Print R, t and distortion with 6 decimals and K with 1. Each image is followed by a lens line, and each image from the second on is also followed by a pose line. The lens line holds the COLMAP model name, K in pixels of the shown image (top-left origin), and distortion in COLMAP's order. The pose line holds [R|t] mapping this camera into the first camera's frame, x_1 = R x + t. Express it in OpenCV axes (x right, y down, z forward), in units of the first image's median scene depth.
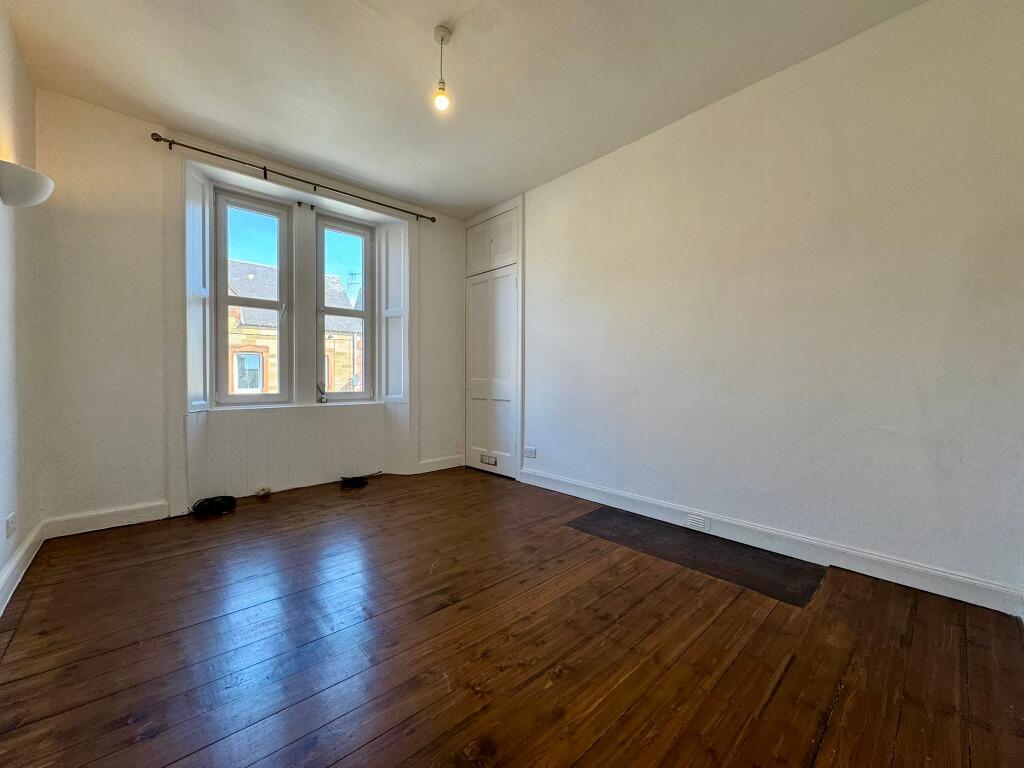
lens RADIAL K [[411.5, 0, 516.6], [0, 411.5, 383.8], [0, 0, 1]] dist [-0.000463, -0.000650]
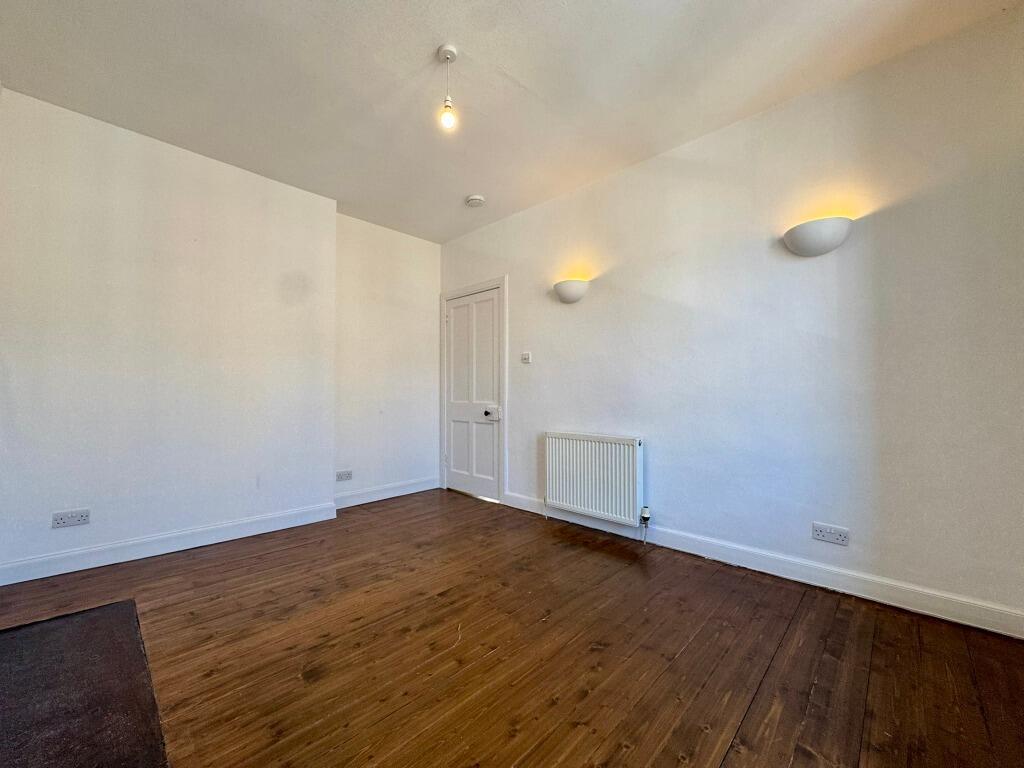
lens RADIAL K [[411.5, 0, 511.7], [0, 411.5, 386.0], [0, 0, 1]] dist [-0.000463, -0.000650]
pose [[-0.998843, -0.002278, -0.048032, -0.273199], [-0.002064, 0.999988, -0.004491, -0.049362], [0.048041, -0.004387, -0.998836, 1.868885]]
